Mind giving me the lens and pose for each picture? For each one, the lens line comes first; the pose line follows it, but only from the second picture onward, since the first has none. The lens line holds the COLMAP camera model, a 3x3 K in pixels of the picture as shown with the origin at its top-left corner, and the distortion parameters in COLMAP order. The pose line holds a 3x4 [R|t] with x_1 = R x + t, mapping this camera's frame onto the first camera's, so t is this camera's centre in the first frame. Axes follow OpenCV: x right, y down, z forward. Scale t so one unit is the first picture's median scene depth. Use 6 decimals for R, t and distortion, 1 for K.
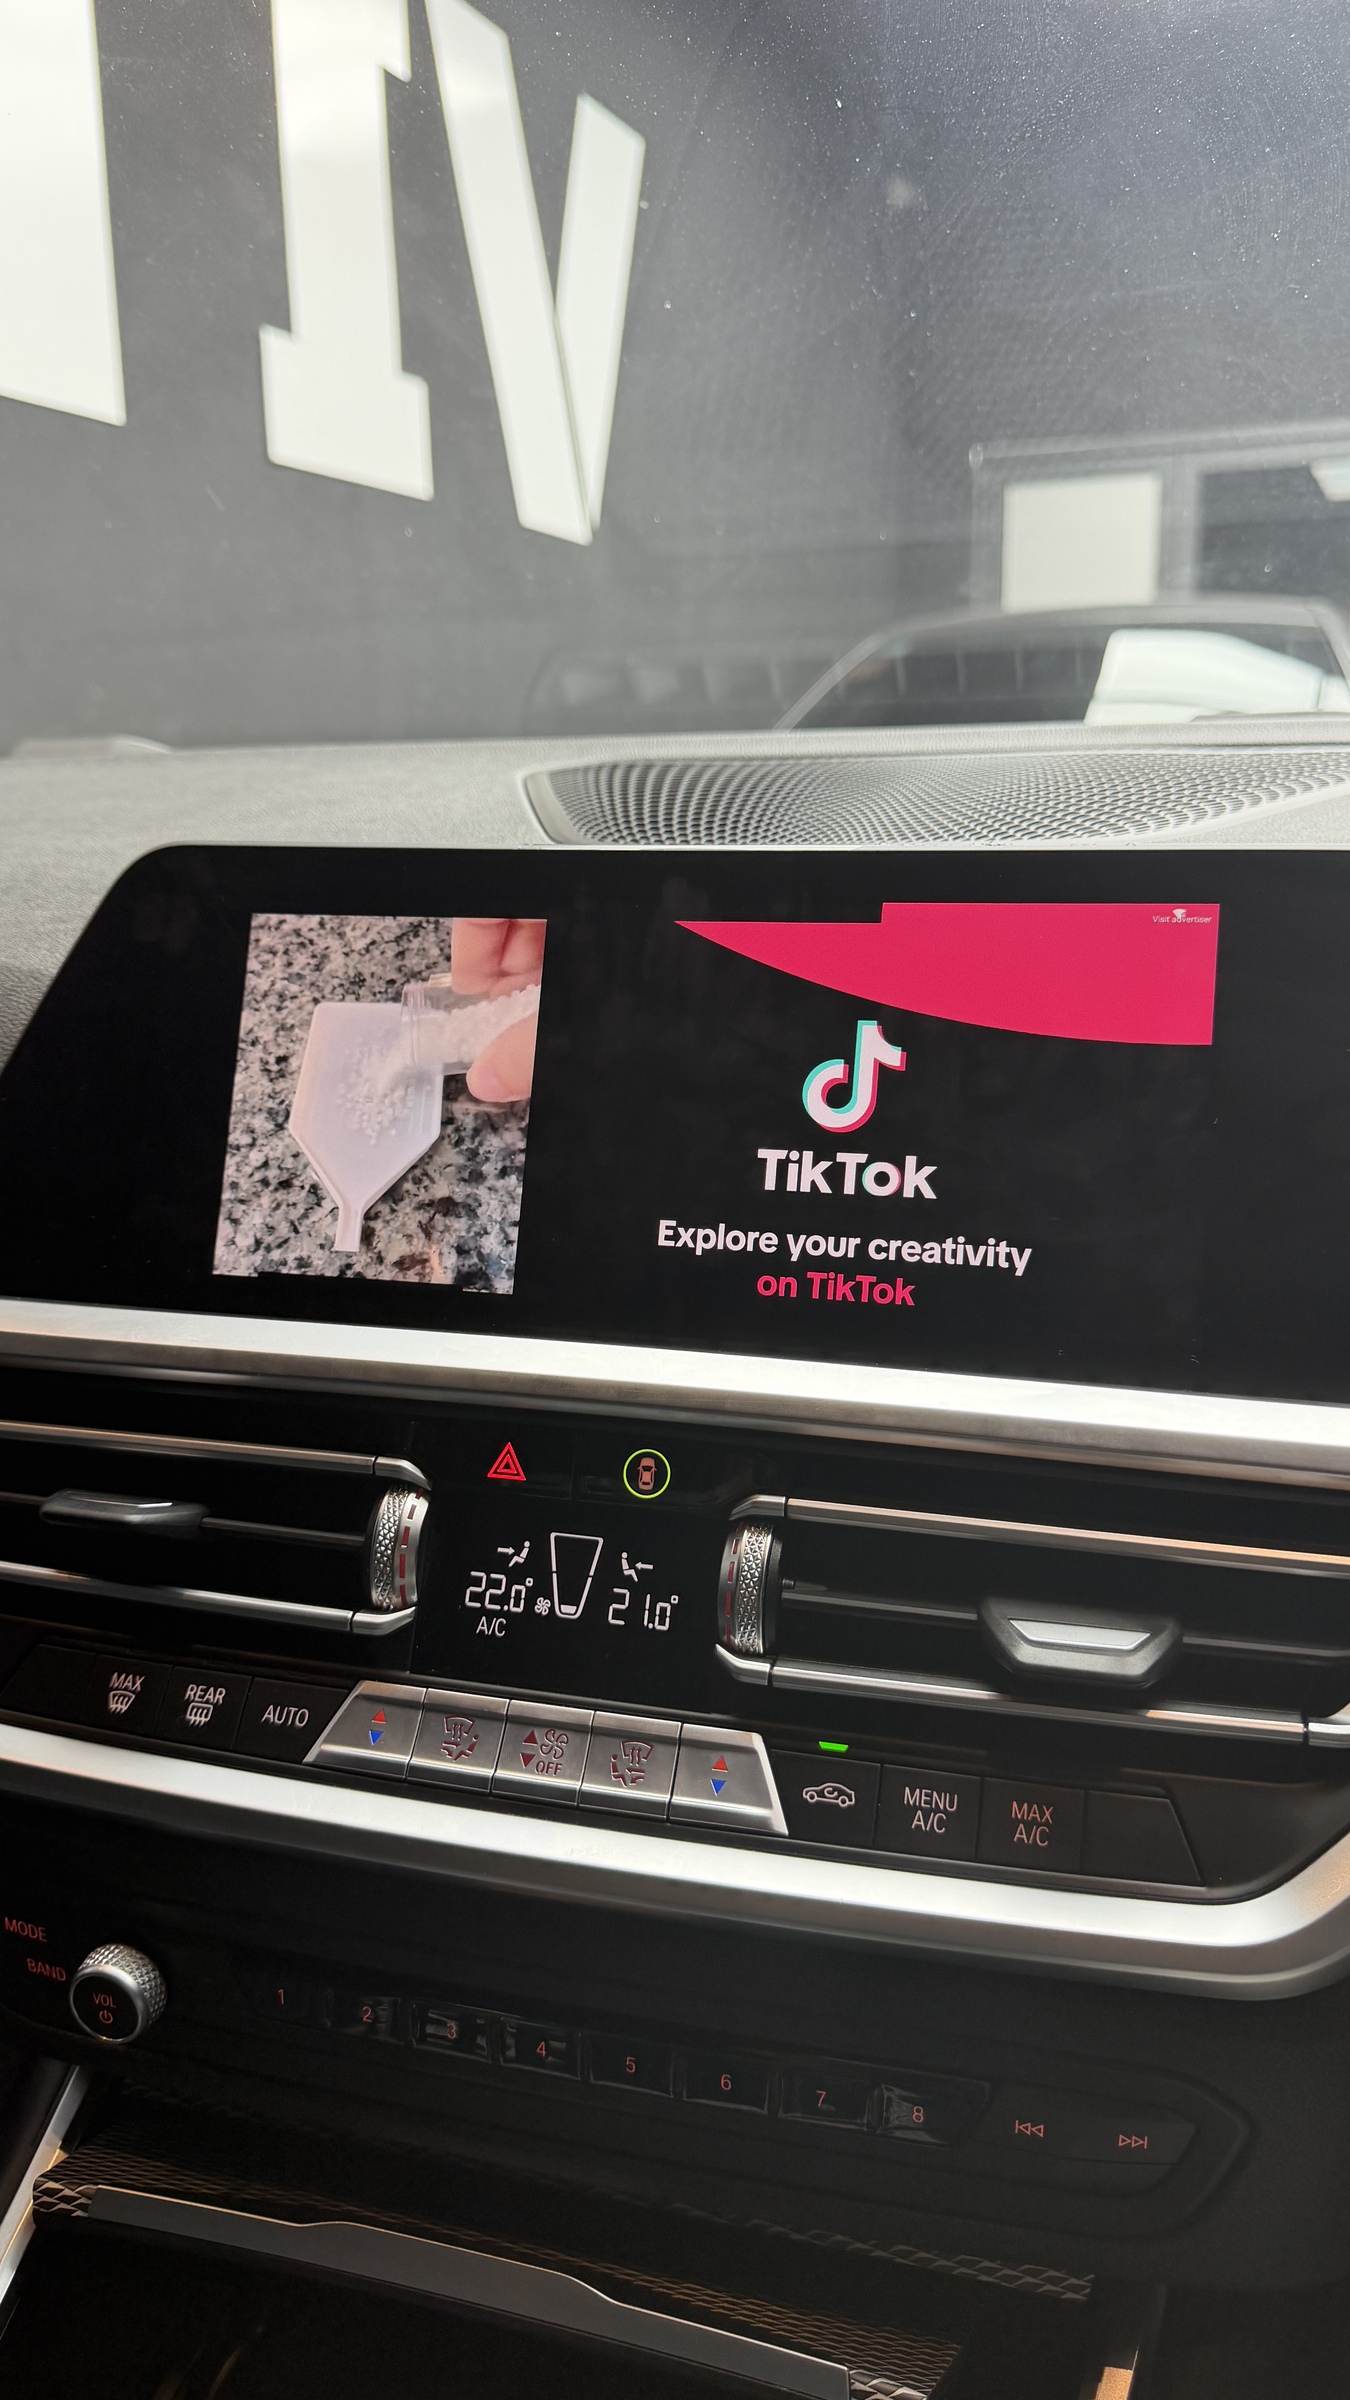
lens RADIAL K [[1827.5, 0, 672.9], [0, 1827.5, 1203.8], [0, 0, 1]] dist [-0.041546, -0.022314]
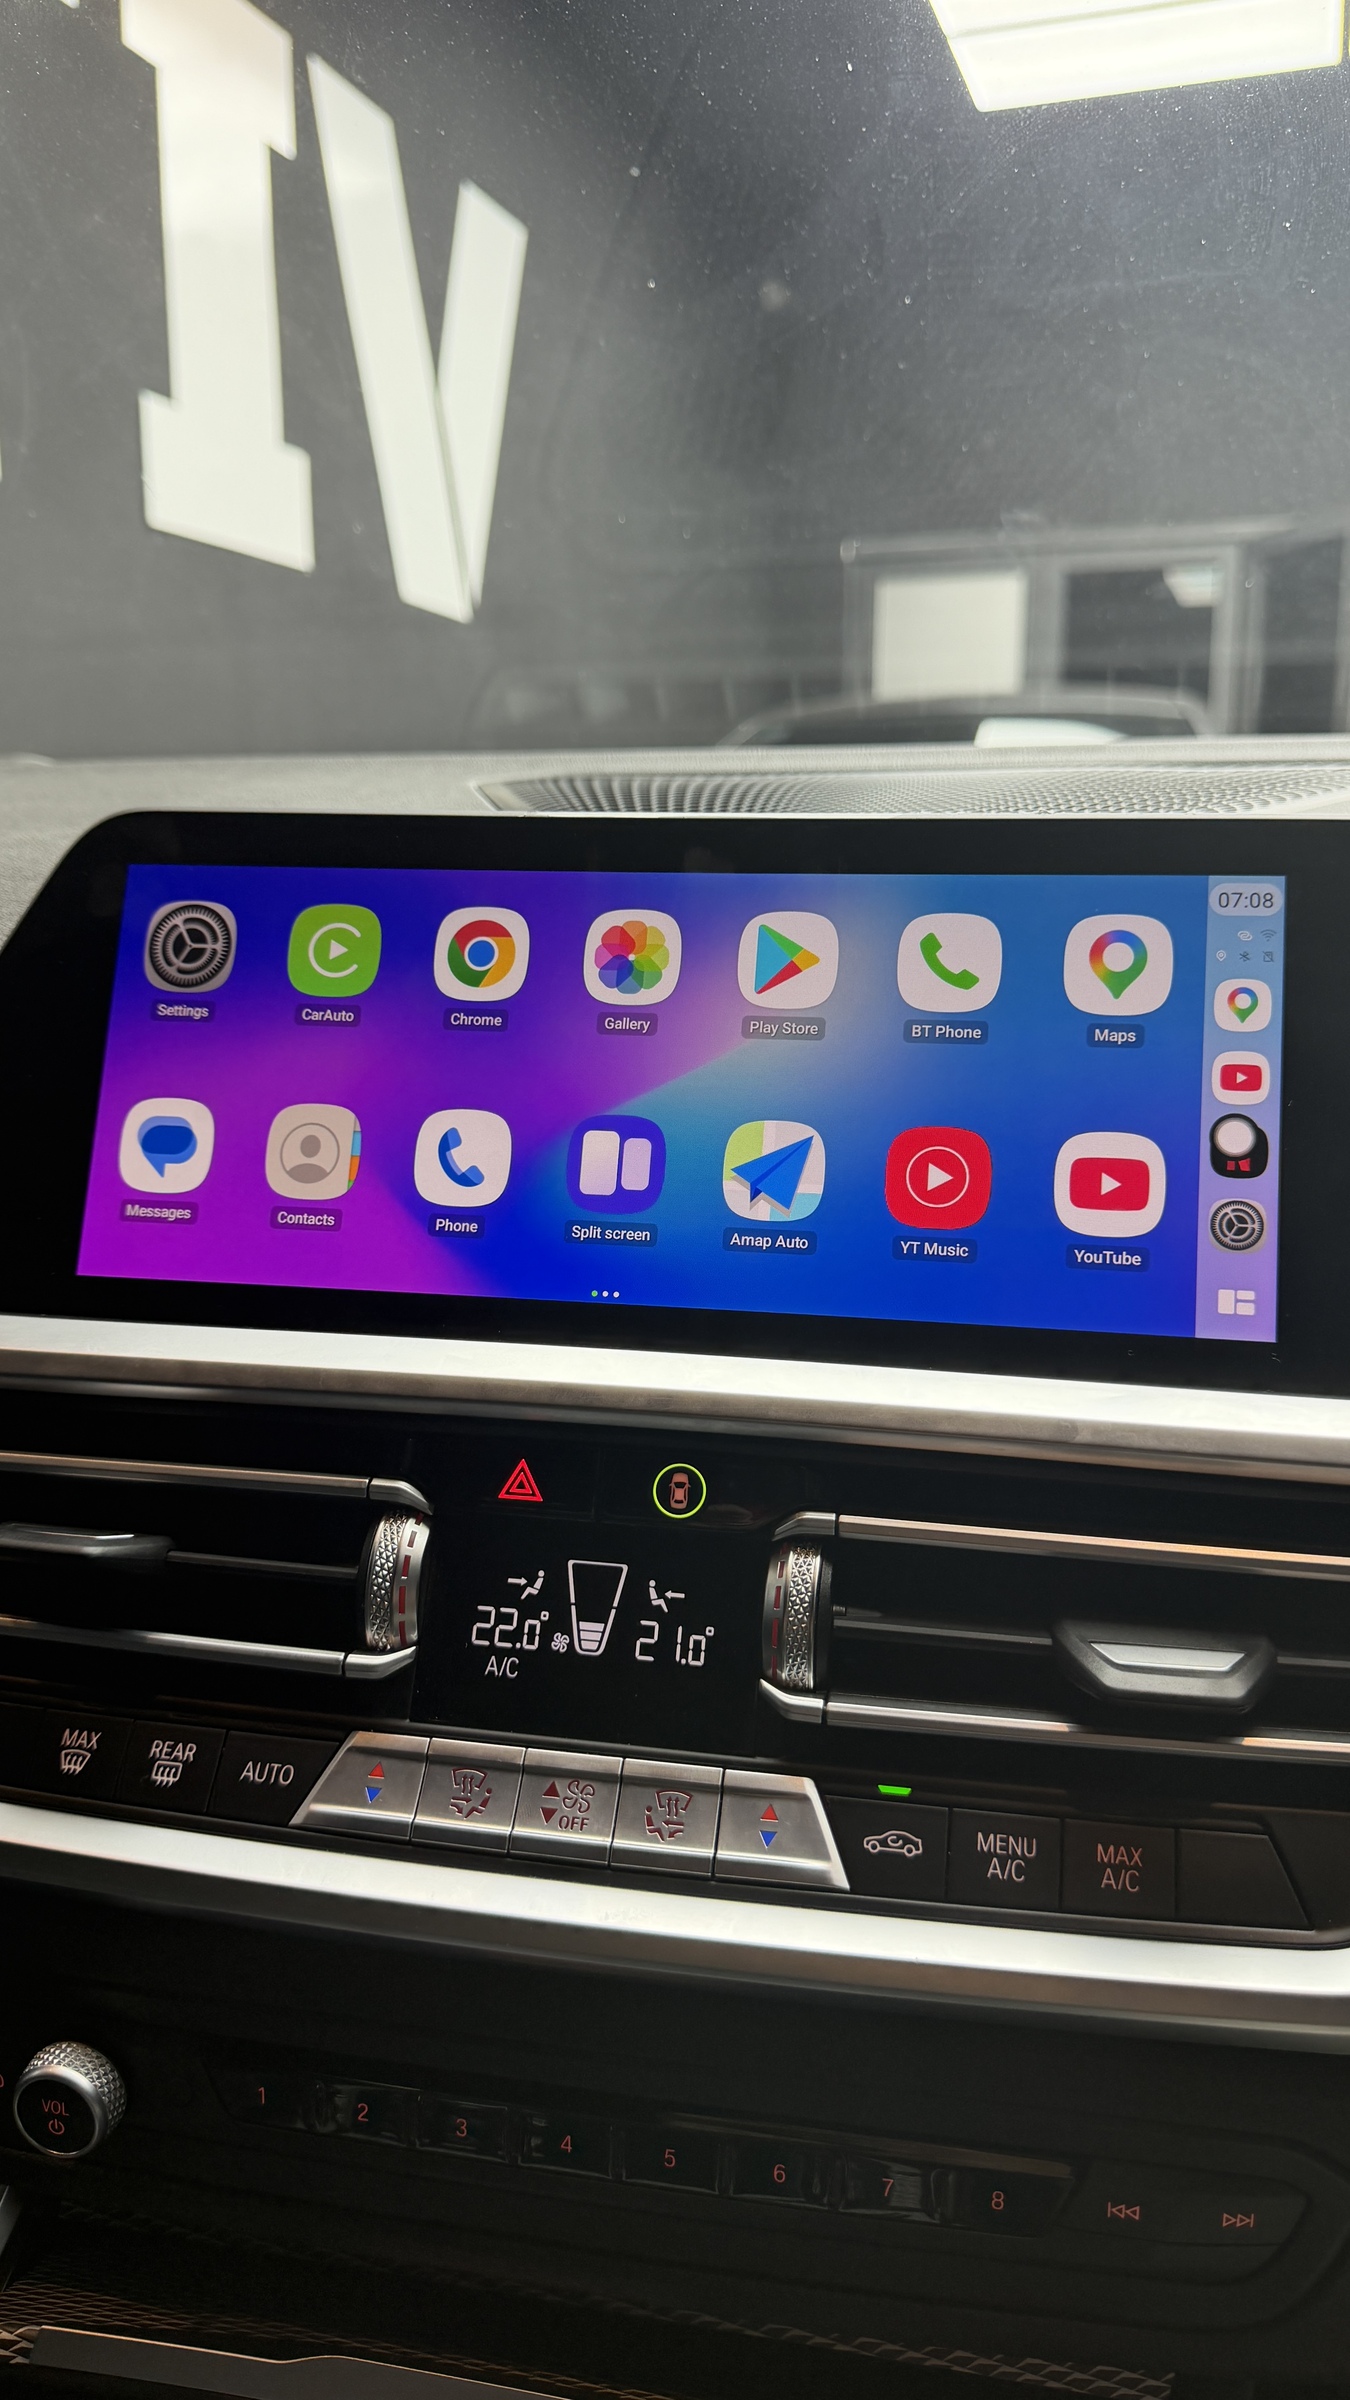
lens RADIAL K [[1827.5, 0, 687.2], [0, 1827.5, 1207.7], [0, 0, 1]] dist [-0.041546, -0.022314]
pose [[0.996551, 0.002596, 0.082948, -0.083694], [0.001263, 0.998921, -0.046428, 0.048669], [-0.082979, 0.046373, 0.995472, 0.092751]]
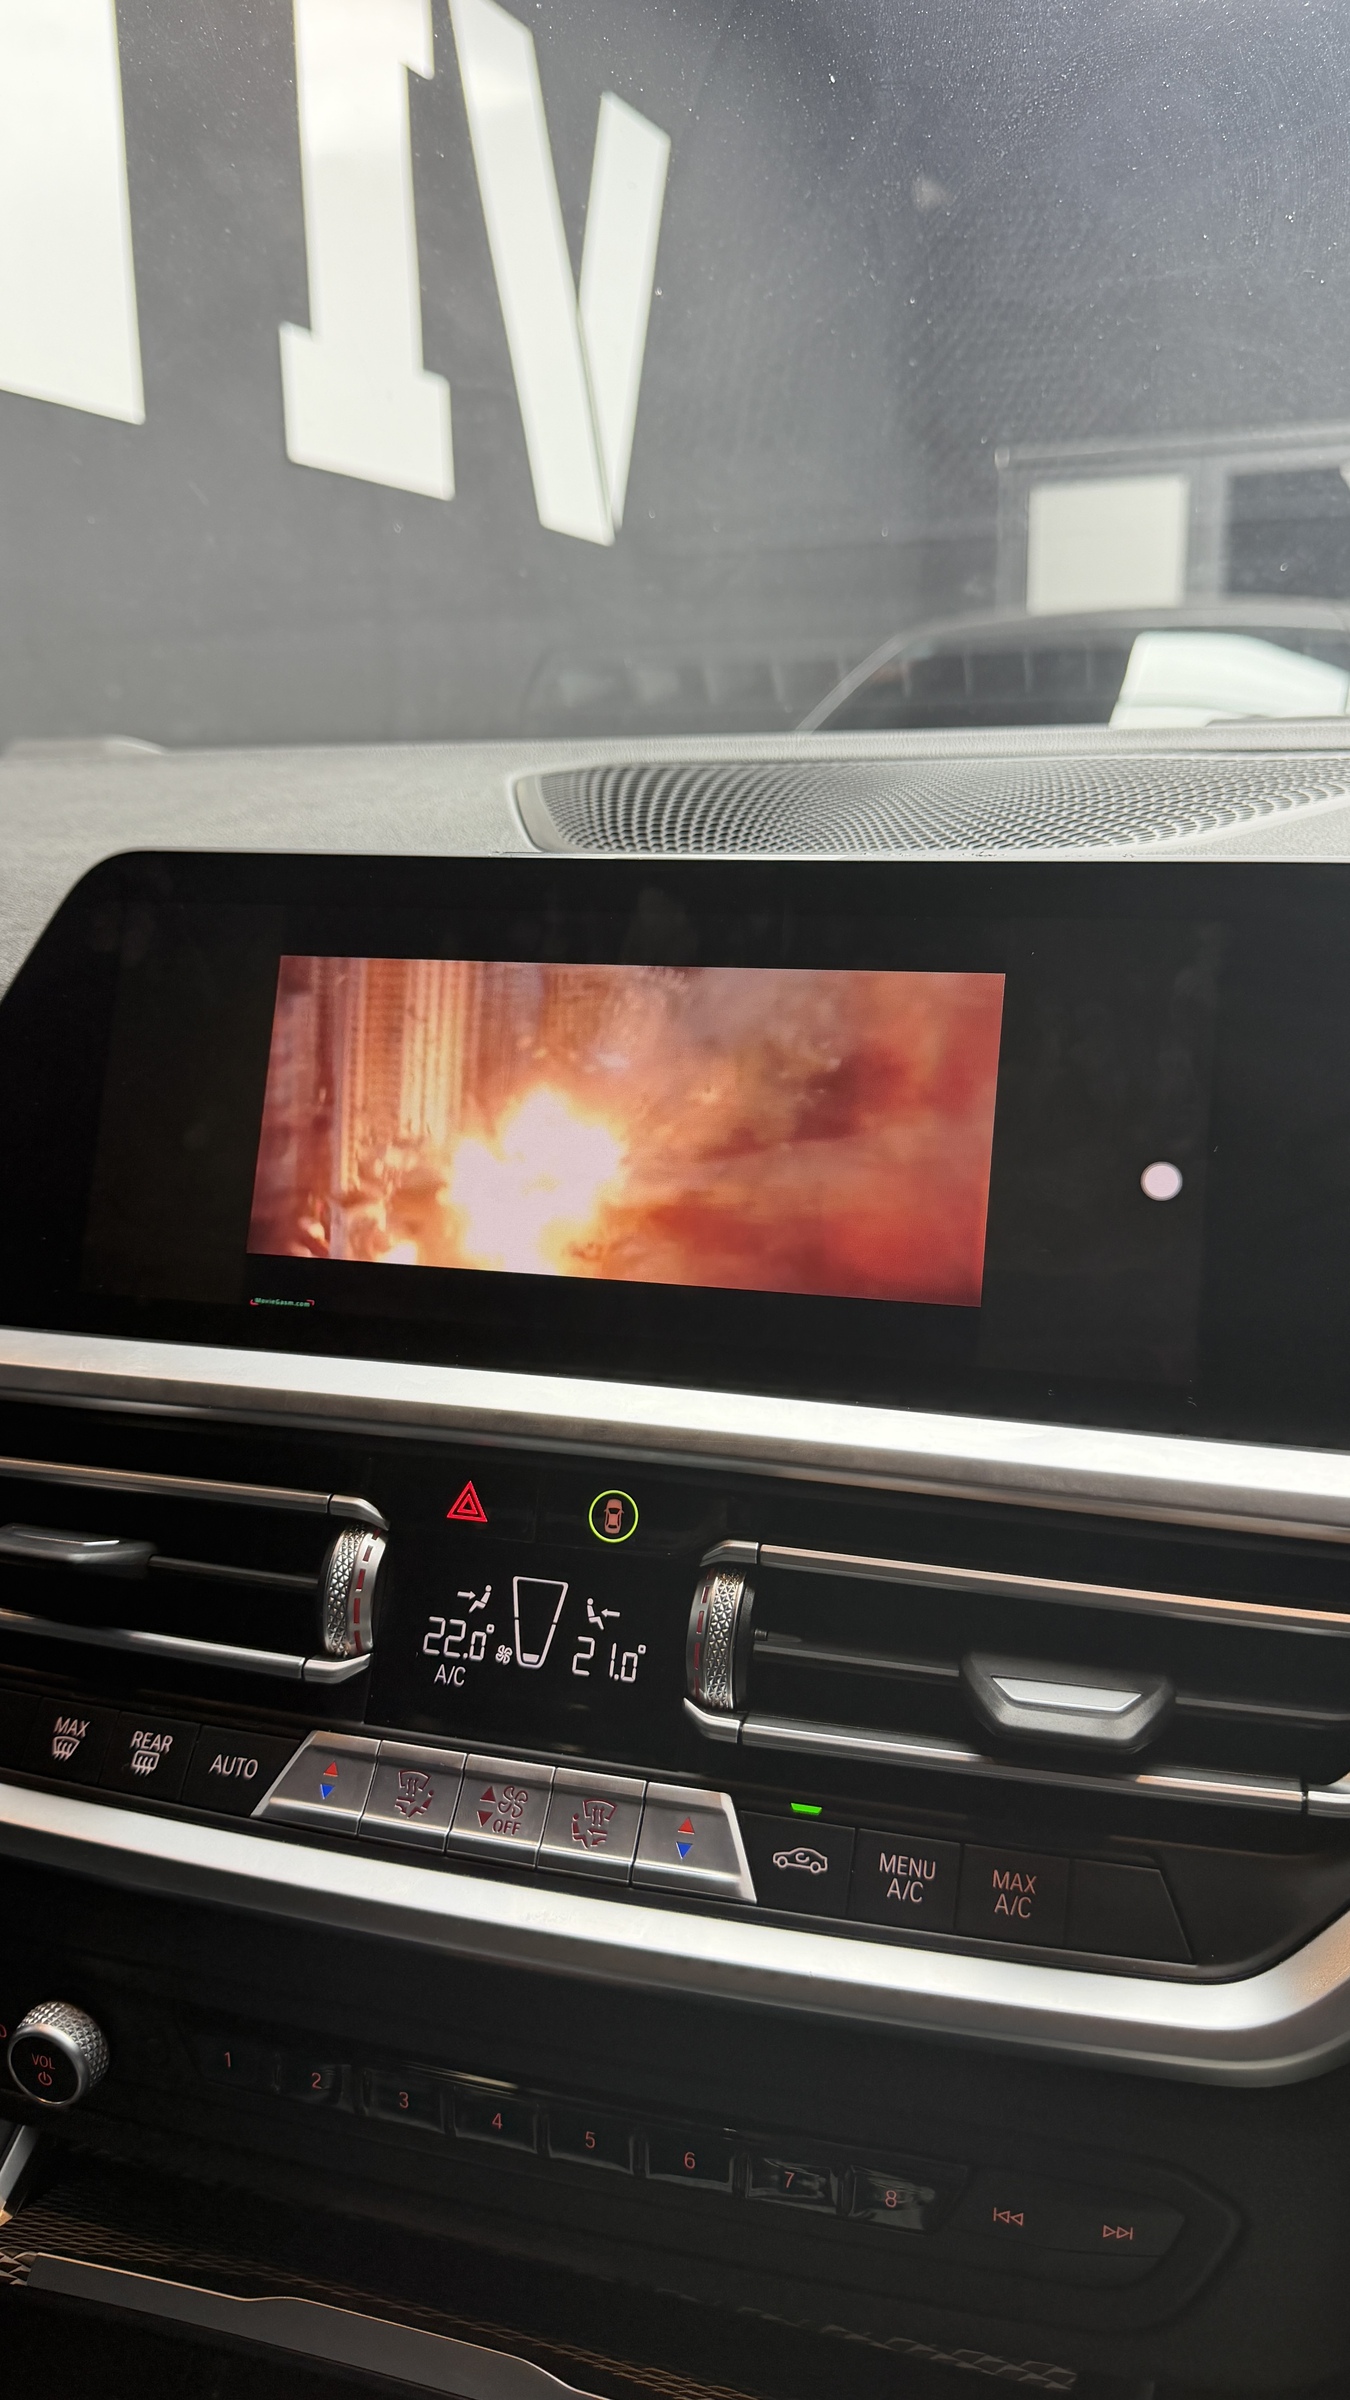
lens RADIAL K [[1827.5, 0, 680.3], [0, 1827.5, 1205.5], [0, 0, 1]] dist [-0.041546, -0.022314]
pose [[0.999942, 0.006365, -0.008695, 0.027201], [-0.006365, 0.999980, -0.000075, -0.013725], [0.008694, 0.000130, 0.999962, 0.050721]]
